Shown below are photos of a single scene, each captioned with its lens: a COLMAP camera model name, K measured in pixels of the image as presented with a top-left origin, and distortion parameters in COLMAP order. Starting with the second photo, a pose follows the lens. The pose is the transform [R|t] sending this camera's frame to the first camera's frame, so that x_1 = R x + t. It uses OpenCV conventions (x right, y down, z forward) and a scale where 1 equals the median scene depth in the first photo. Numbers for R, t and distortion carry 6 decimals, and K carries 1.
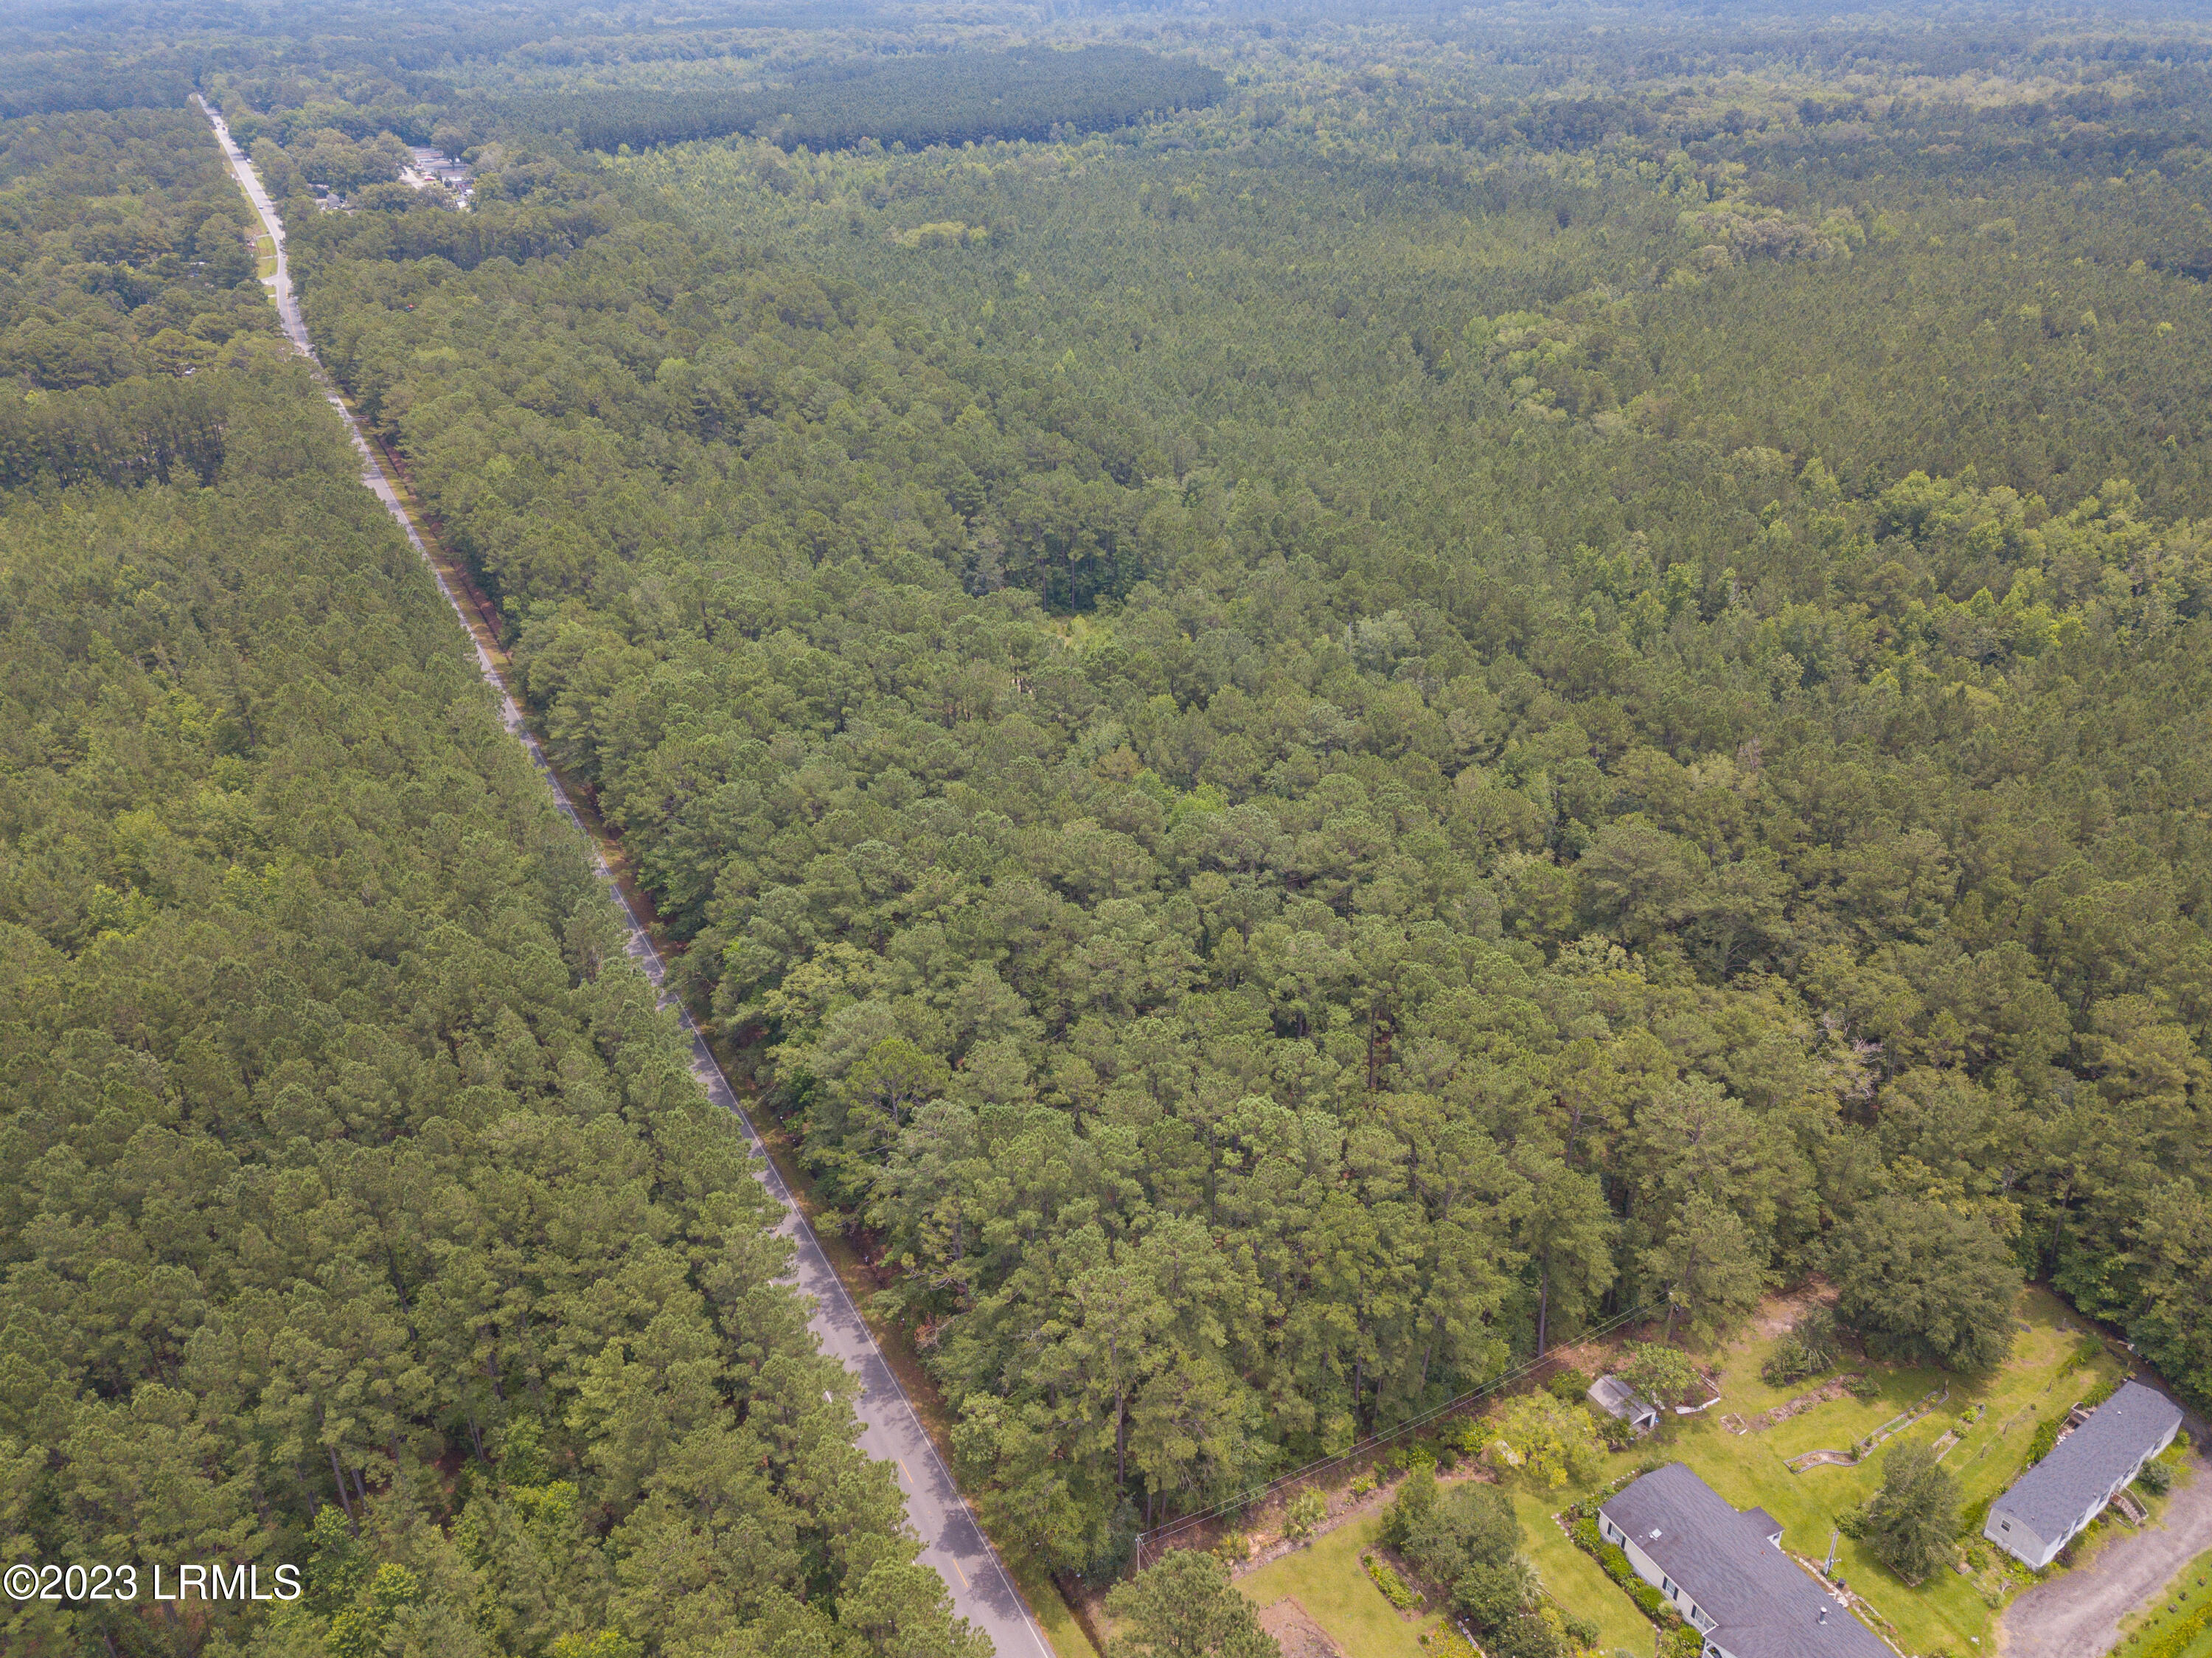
lens RADIAL K [[1692.5, 0, 1110.5], [0, 1692.5, 826.6], [0, 0, 1]] dist [0.022824, 0.008964]
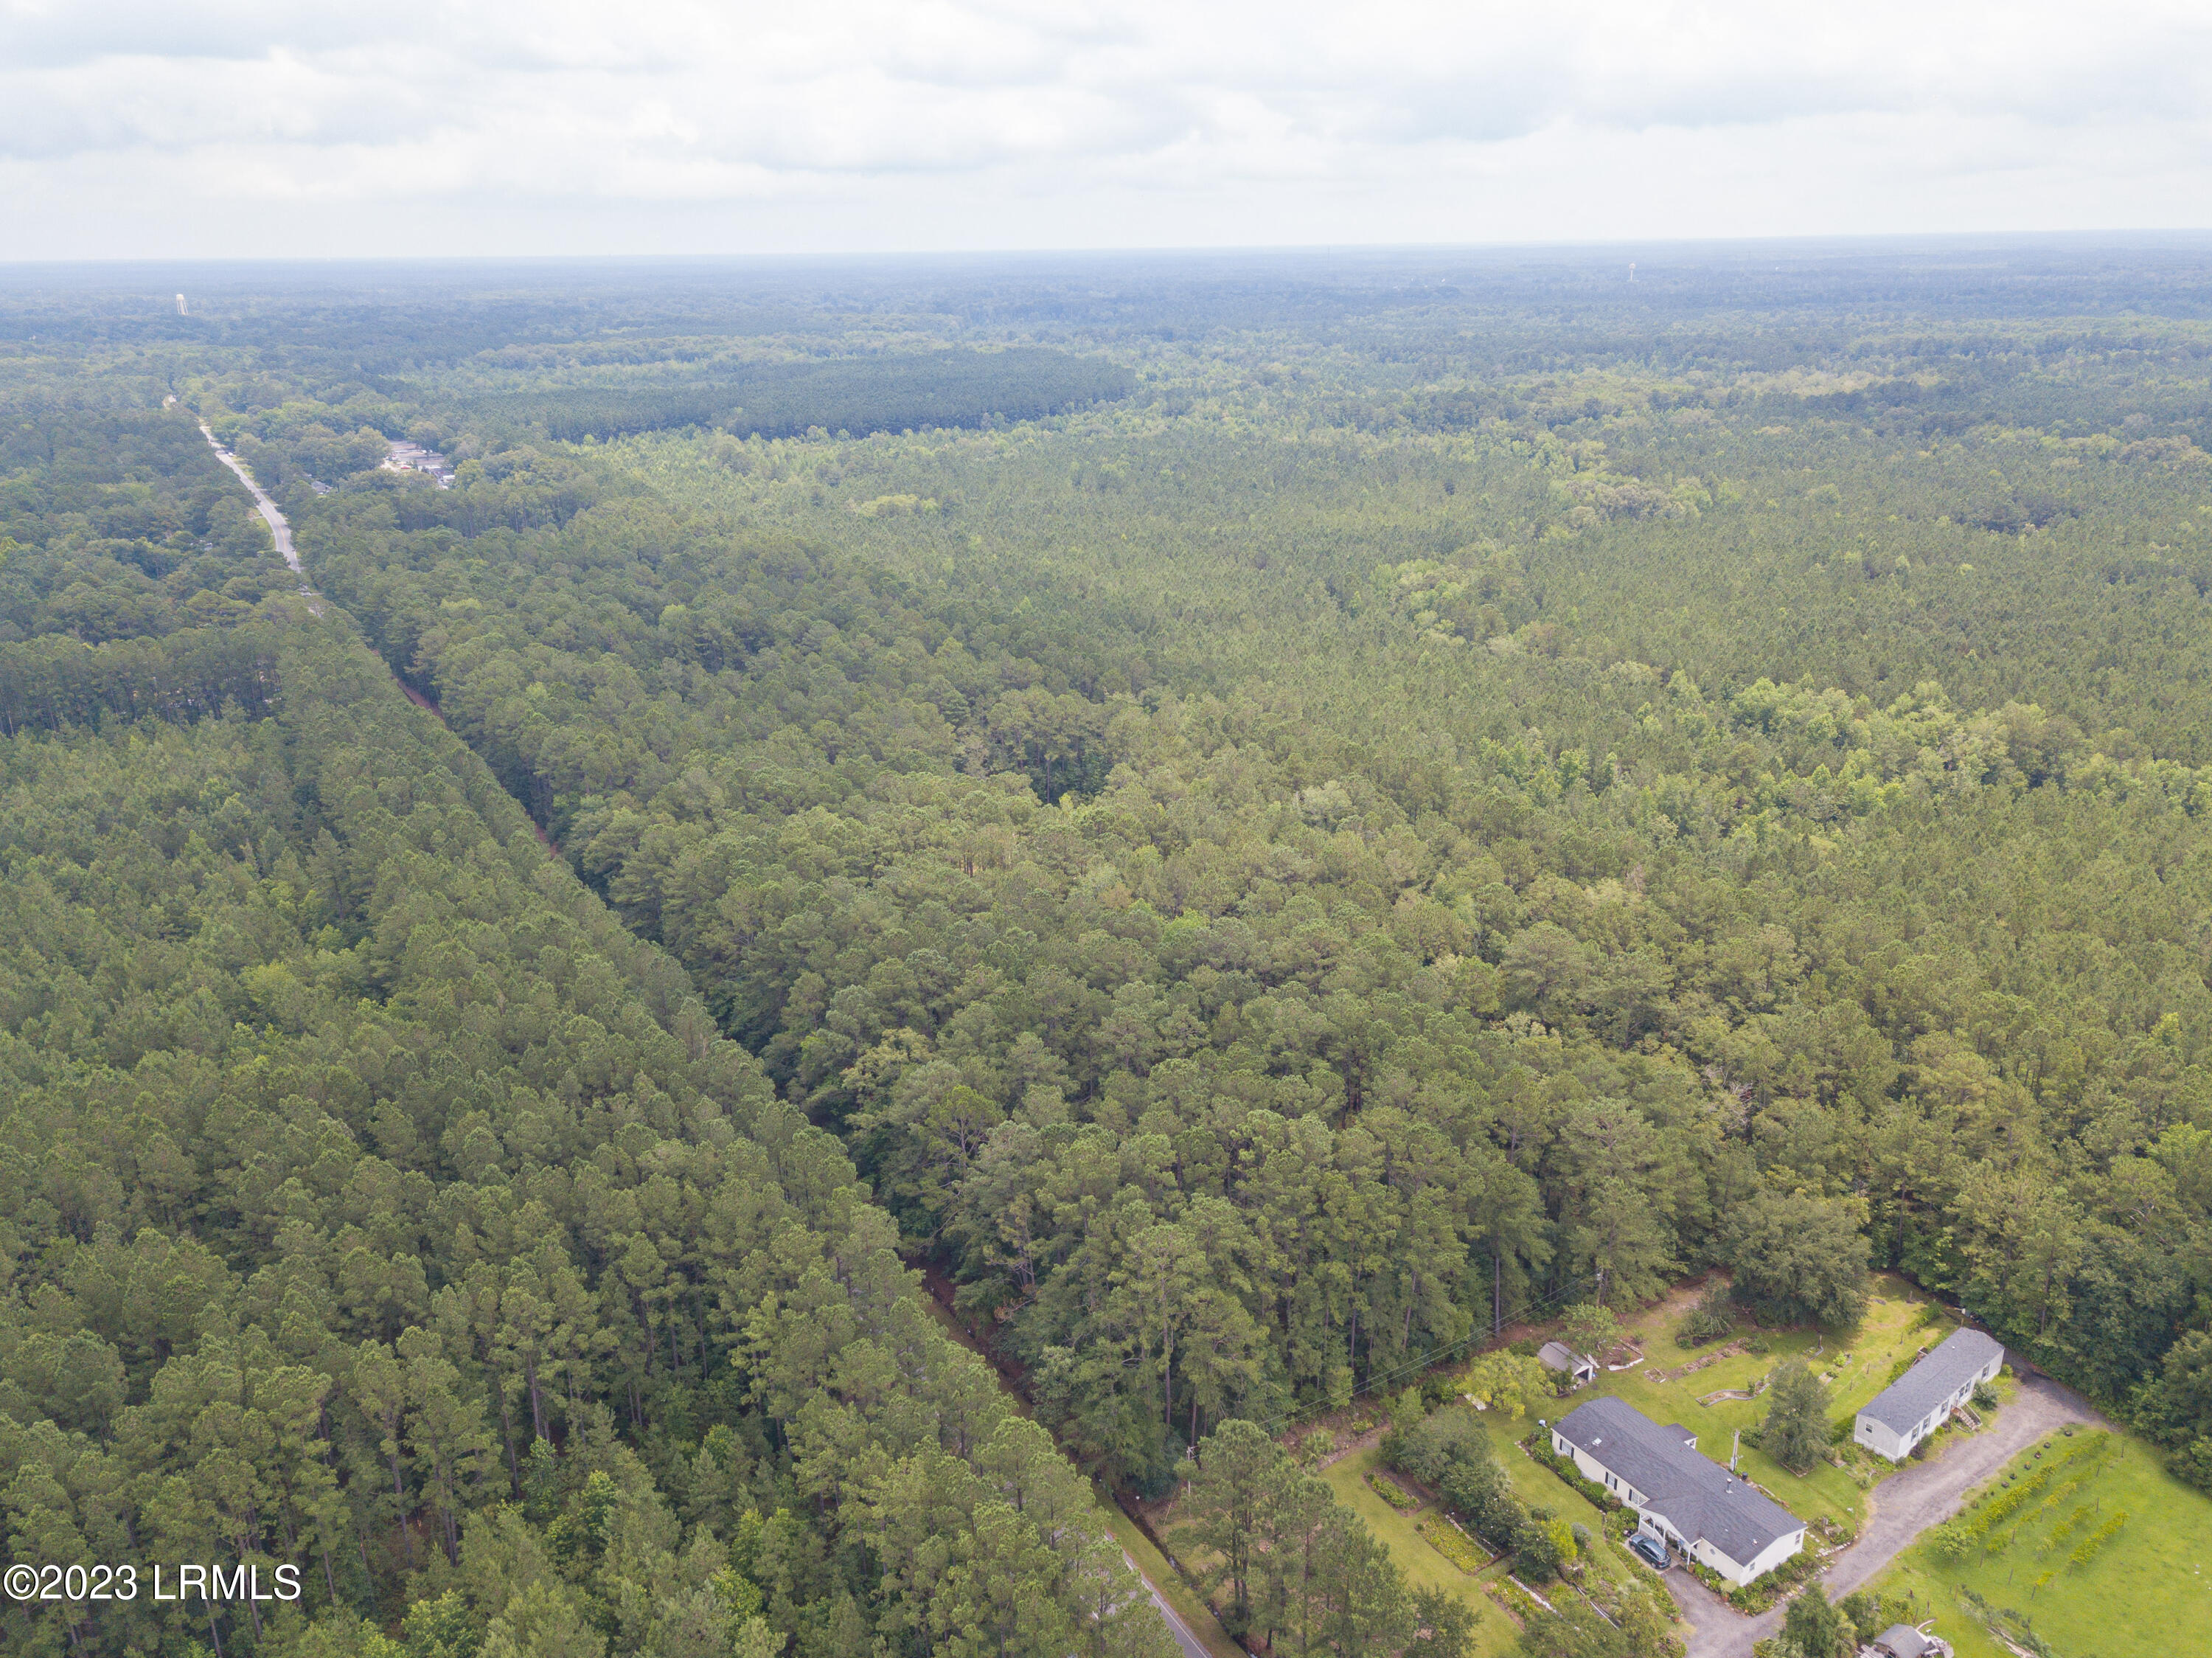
lens RADIAL K [[1692.5, 0, 1109.1], [0, 1692.5, 825.5], [0, 0, 1]] dist [0.022824, 0.008964]
pose [[0.998520, -0.019833, 0.050633, -0.055544], [0.027538, 0.987318, -0.156348, 0.092142], [-0.046890, 0.157511, 0.986403, -0.172802]]
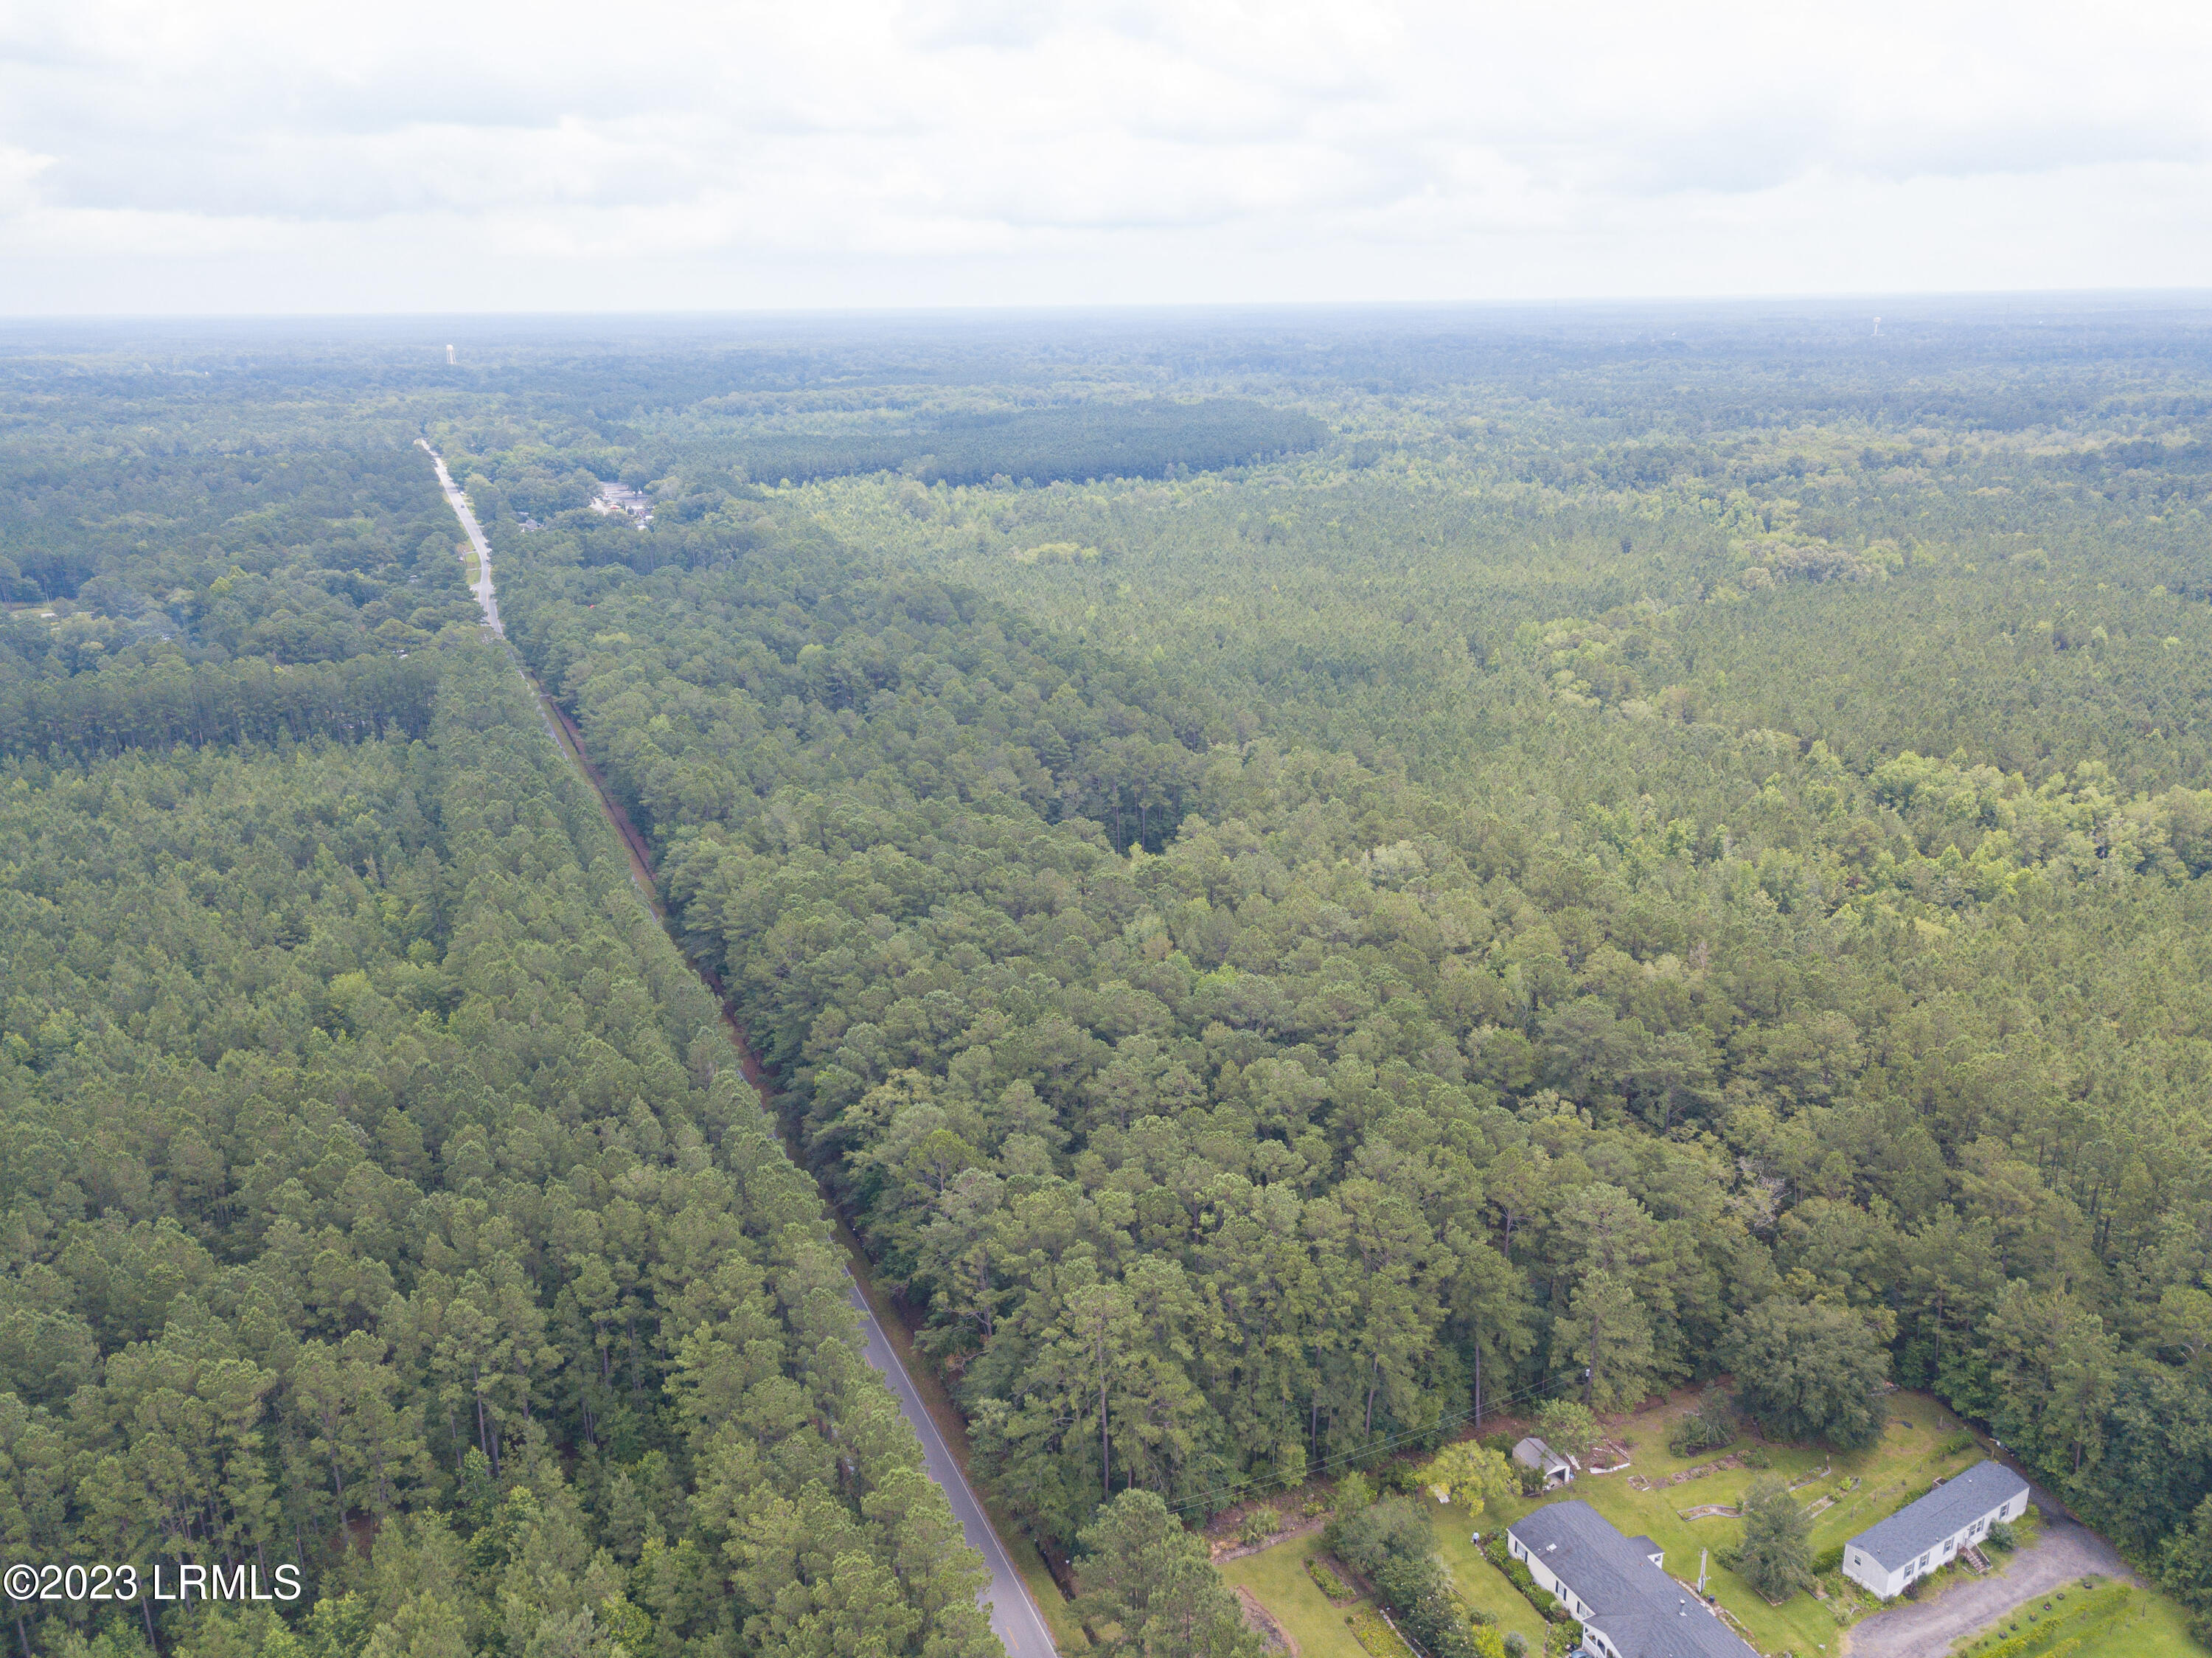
lens RADIAL K [[1692.5, 0, 1111.0], [0, 1692.5, 828.4], [0, 0, 1]] dist [0.022824, 0.008964]
pose [[0.997230, 0.021715, -0.071141, 0.052348], [-0.034400, 0.982647, -0.182270, 0.089765], [0.065948, 0.184212, 0.980672, -0.165671]]
